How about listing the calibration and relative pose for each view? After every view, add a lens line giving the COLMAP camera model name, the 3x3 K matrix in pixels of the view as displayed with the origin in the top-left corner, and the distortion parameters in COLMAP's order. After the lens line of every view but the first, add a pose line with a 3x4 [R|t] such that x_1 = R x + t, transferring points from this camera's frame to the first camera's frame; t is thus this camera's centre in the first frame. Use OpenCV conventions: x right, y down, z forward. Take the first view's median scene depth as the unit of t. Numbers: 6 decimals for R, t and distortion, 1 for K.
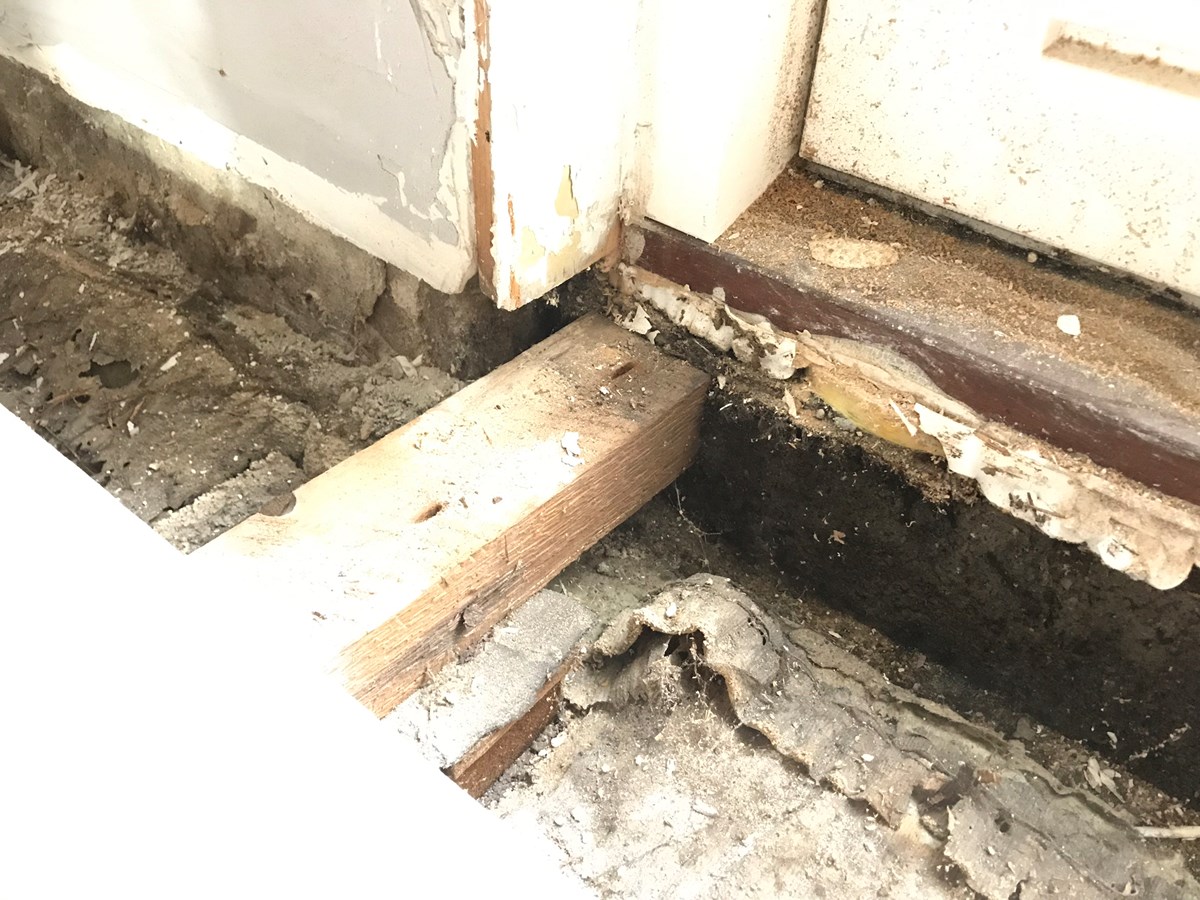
lens RADIAL K [[981.9, 0, 596.9], [0, 981.9, 449.5], [0, 0, 1]] dist [-0.000582, -0.002480]
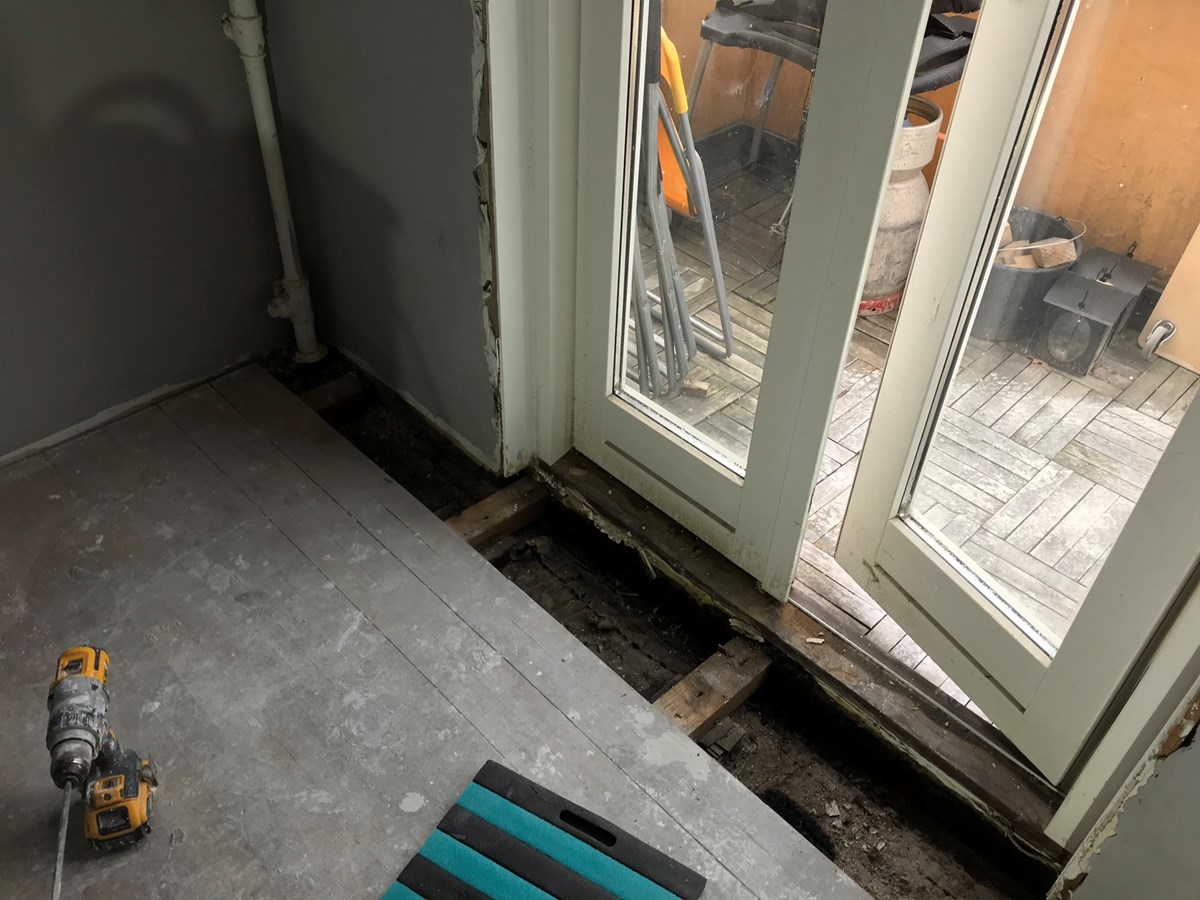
lens RADIAL K [[981.9, 0, 601.8], [0, 981.9, 451.2], [0, 0, 1]] dist [-0.000582, -0.002480]
pose [[0.992928, 0.074456, -0.092471, 0.830276], [-0.075372, 0.997135, -0.006452, -0.282002], [0.091726, 0.013376, 0.995694, -3.846712]]
